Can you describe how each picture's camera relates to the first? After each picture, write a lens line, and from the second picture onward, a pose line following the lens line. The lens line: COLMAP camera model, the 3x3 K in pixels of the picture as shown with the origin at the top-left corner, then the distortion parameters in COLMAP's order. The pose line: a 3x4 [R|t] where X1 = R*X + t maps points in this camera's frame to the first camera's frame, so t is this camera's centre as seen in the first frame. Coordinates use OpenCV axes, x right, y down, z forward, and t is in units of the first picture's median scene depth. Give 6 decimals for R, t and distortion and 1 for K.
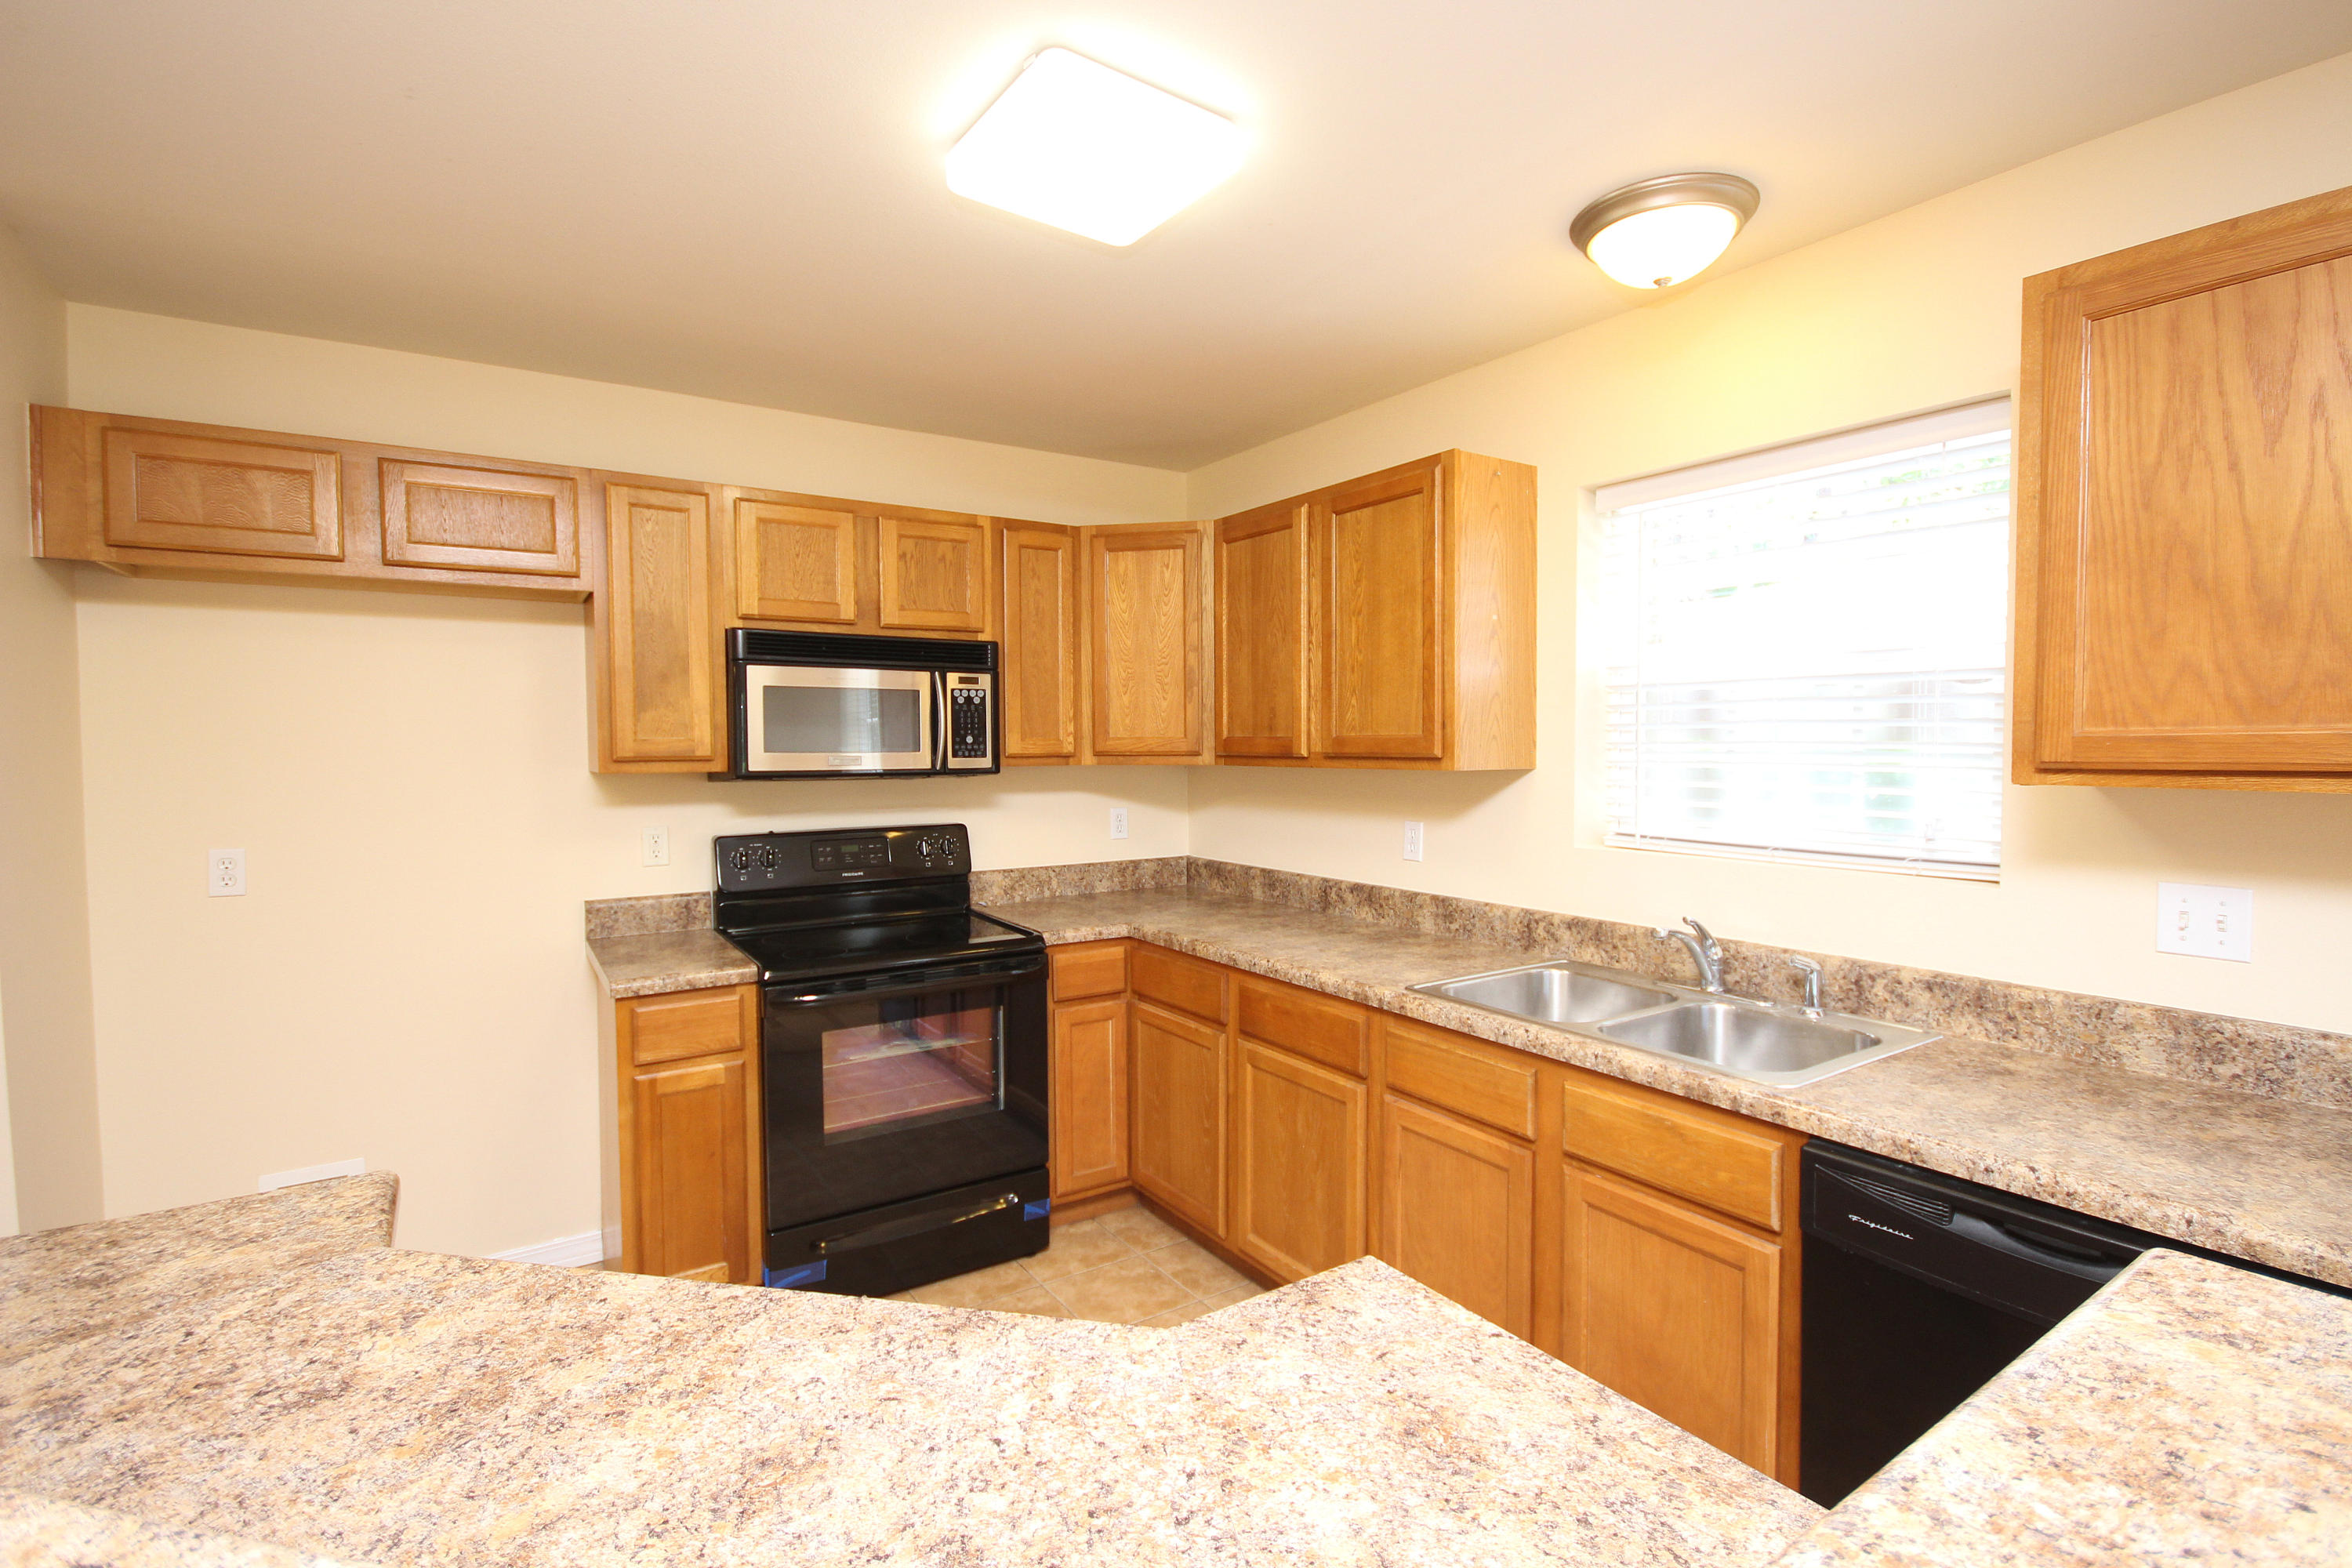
lens RADIAL K [[1093.7, 0, 1196.0], [0, 1093.7, 786.1], [0, 0, 1]] dist [0.010055, -0.013996]
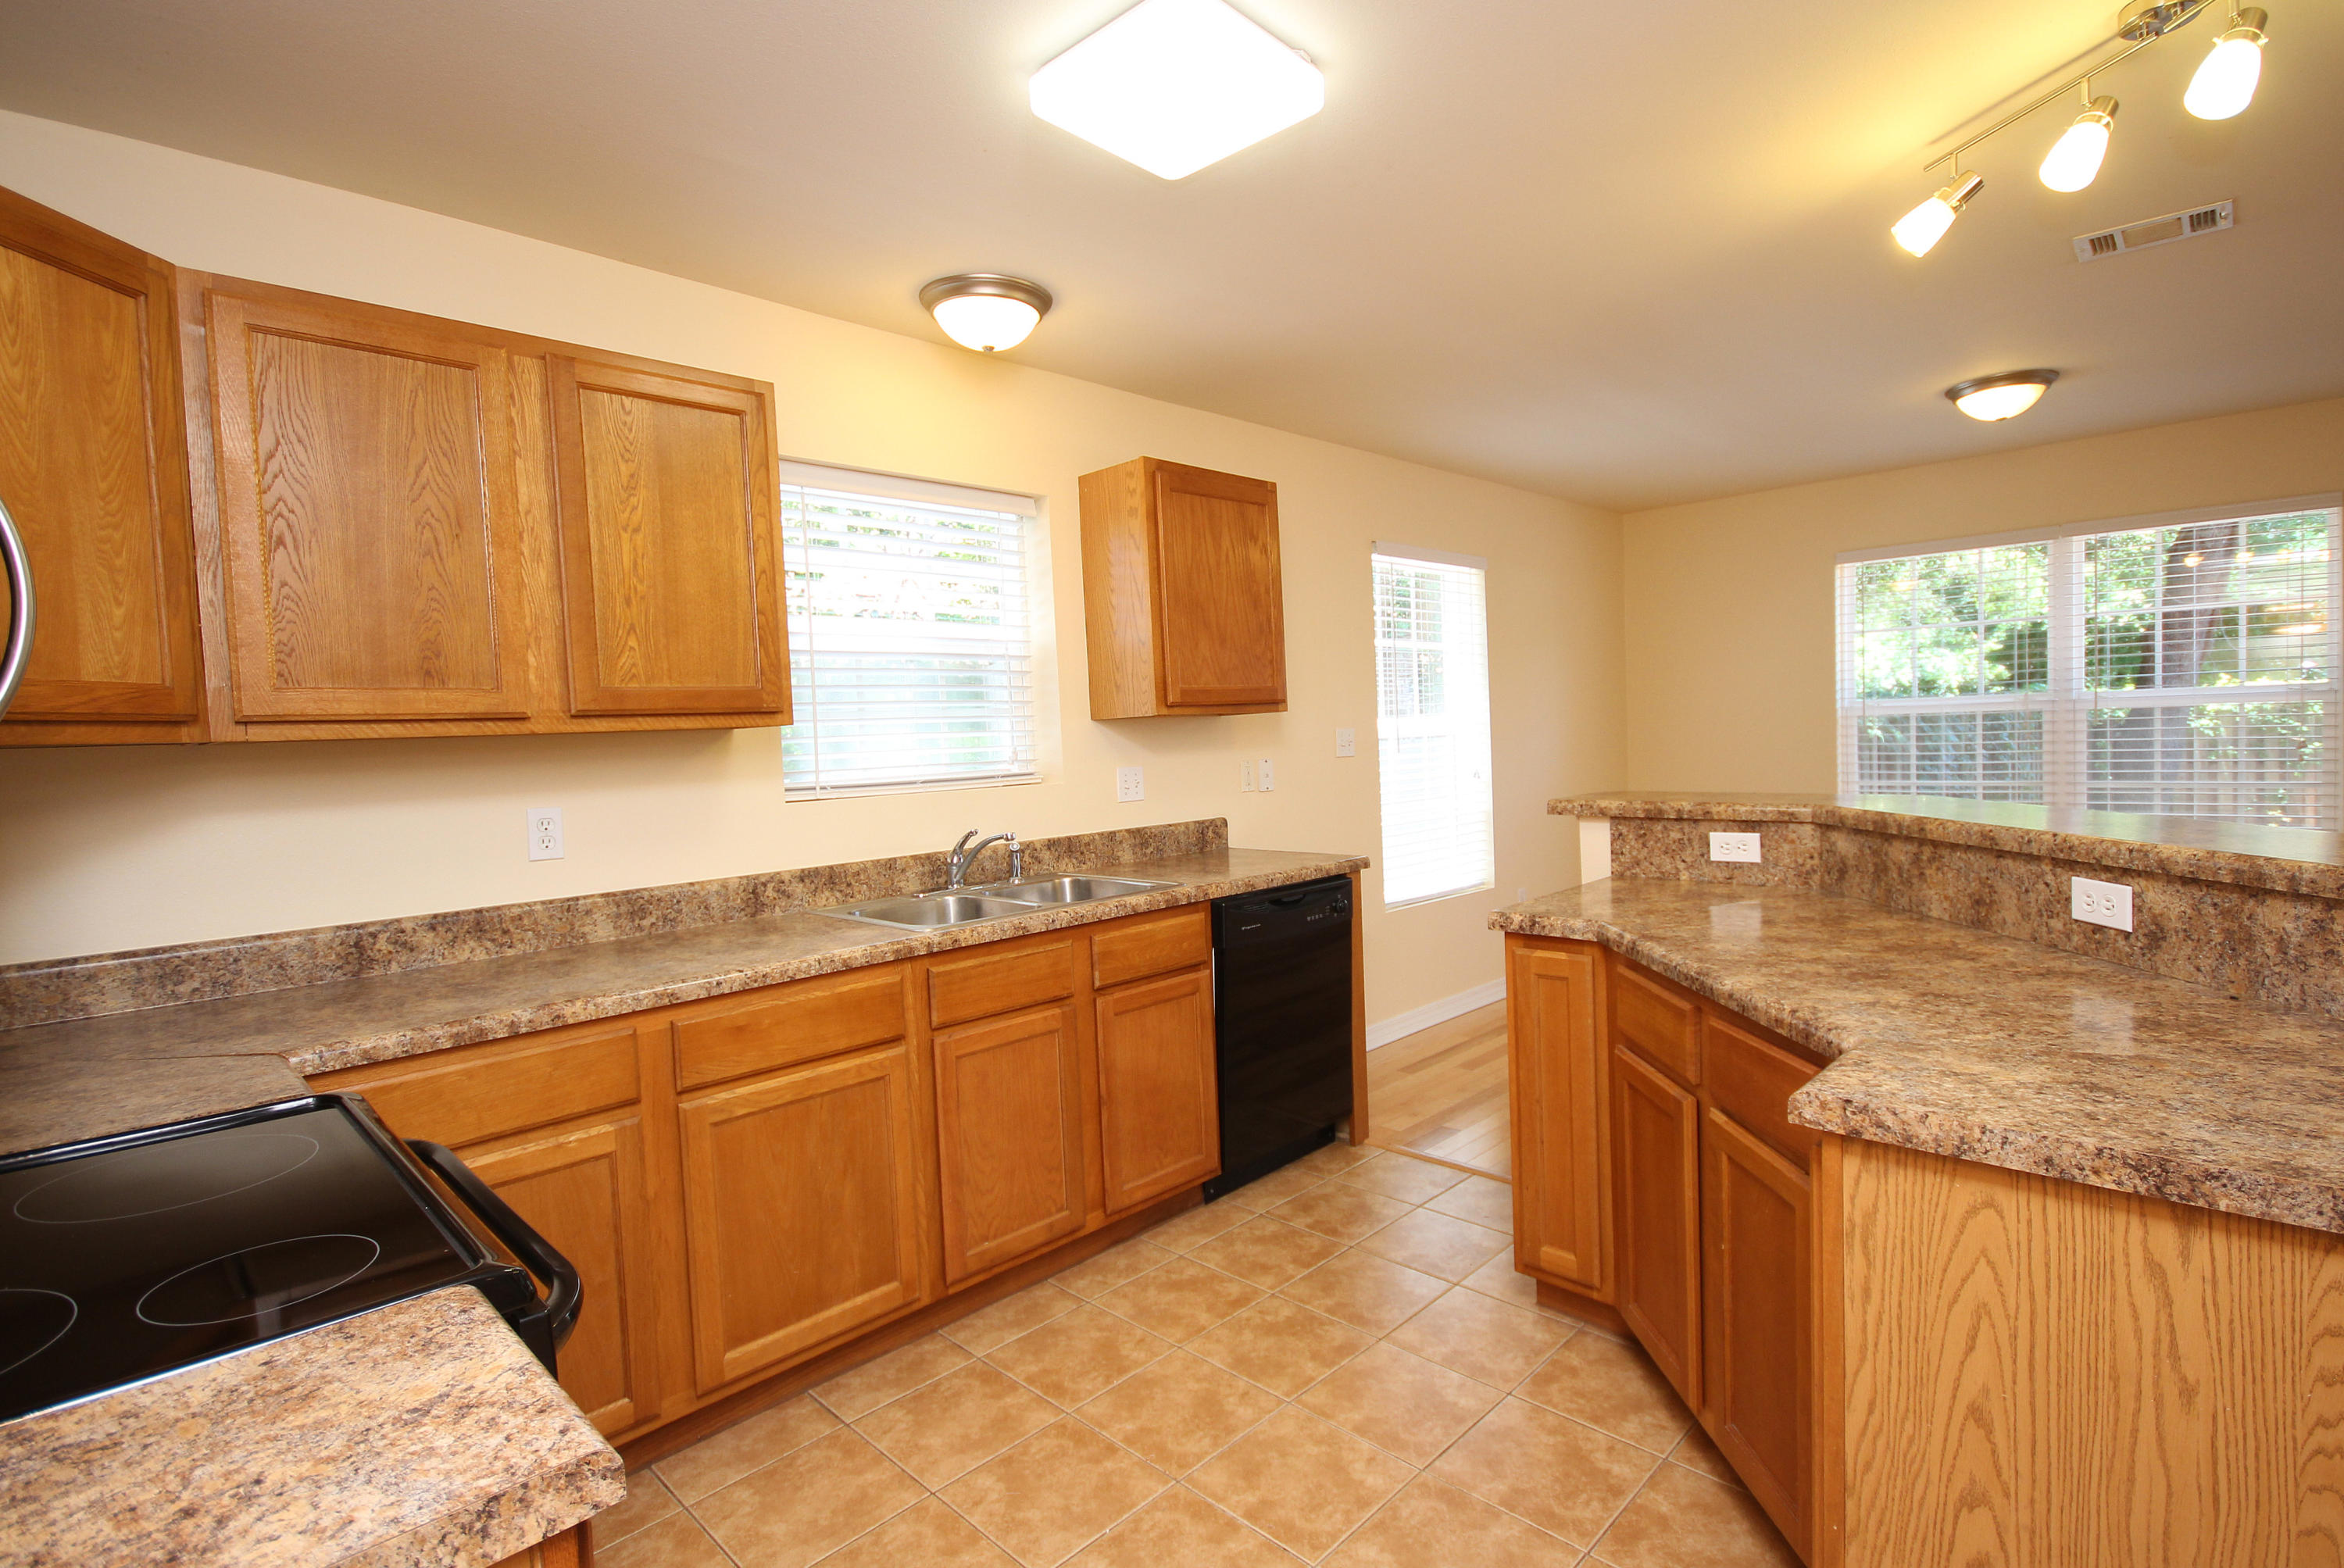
lens RADIAL K [[1121.2, 0, 1212.5], [0, 1121.2, 790.8], [0, 0, 1]] dist [0.015205, -0.015558]
pose [[-0.212159, -0.040972, 0.976376, -0.721186], [0.083224, 0.994733, 0.059826, 0.013191], [-0.973685, 0.093950, -0.207632, 0.777473]]
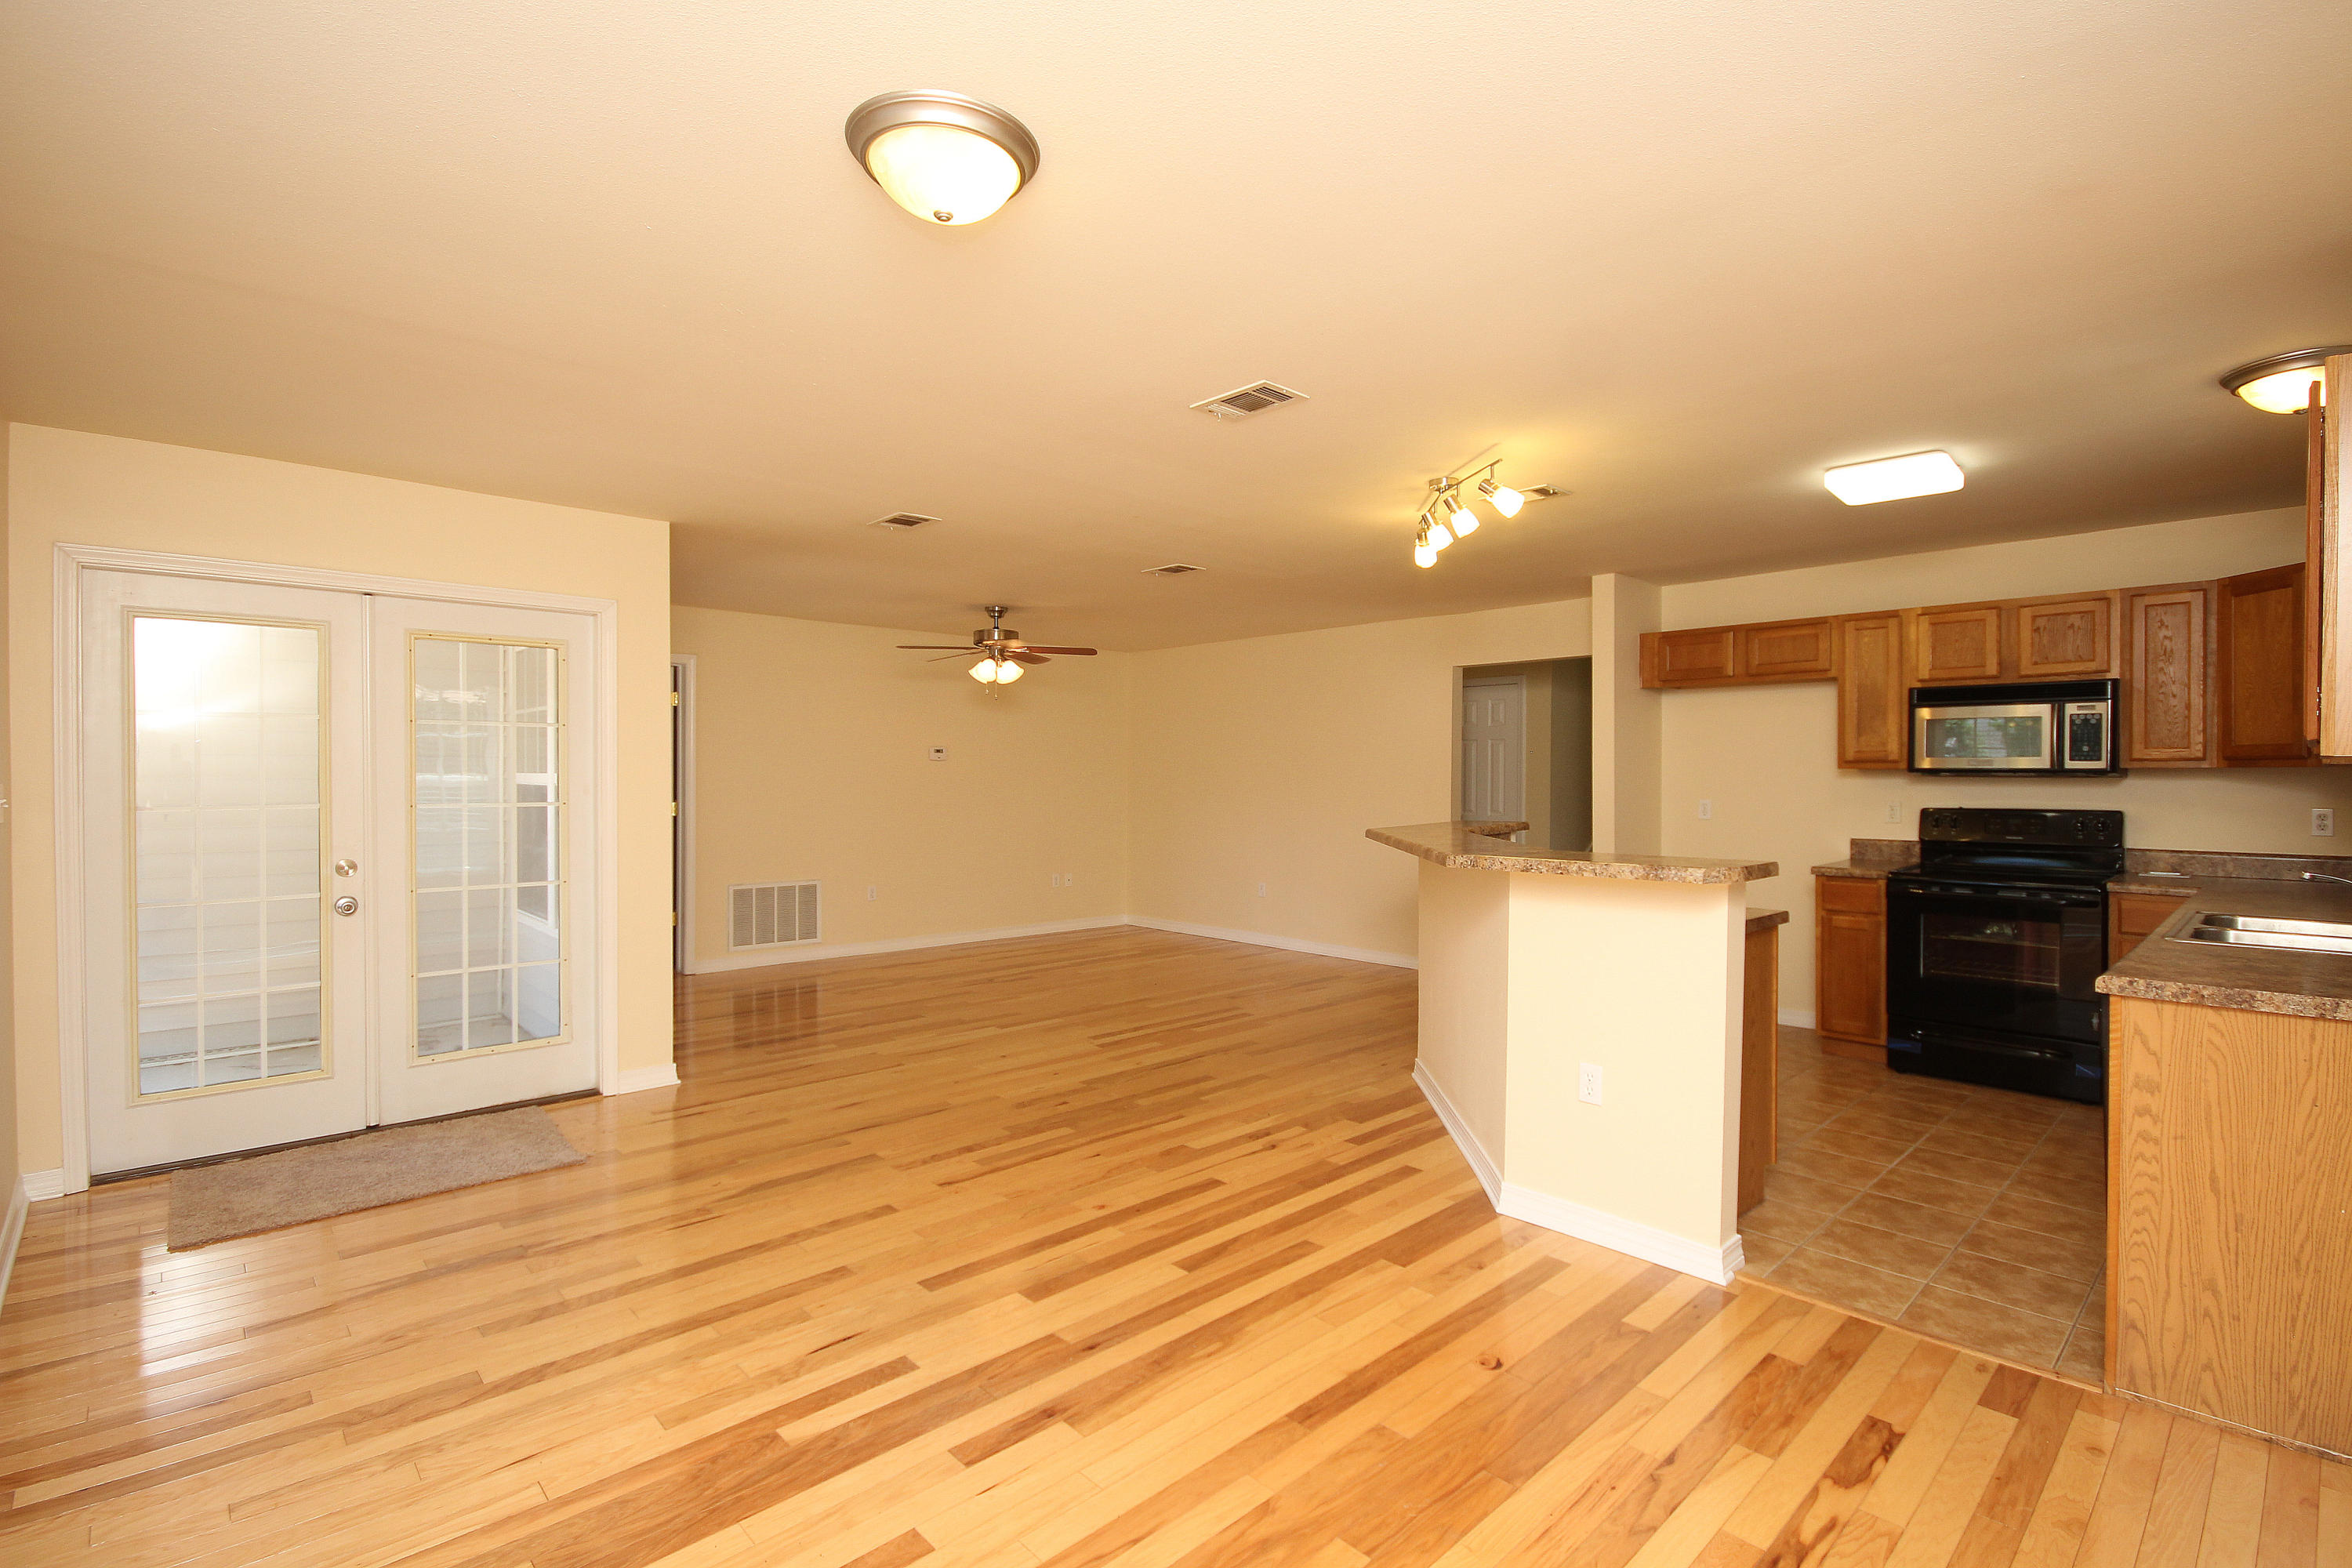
lens RADIAL K [[1096.7, 0, 1181.2], [0, 1096.7, 780.0], [0, 0, 1]] dist [-0.017719, -0.000936]
pose [[0.162499, 0.009590, -0.986662, 1.139788], [-0.043226, 0.999062, 0.002592, 0.053017], [0.985761, 0.042228, 0.162761, -0.456257]]
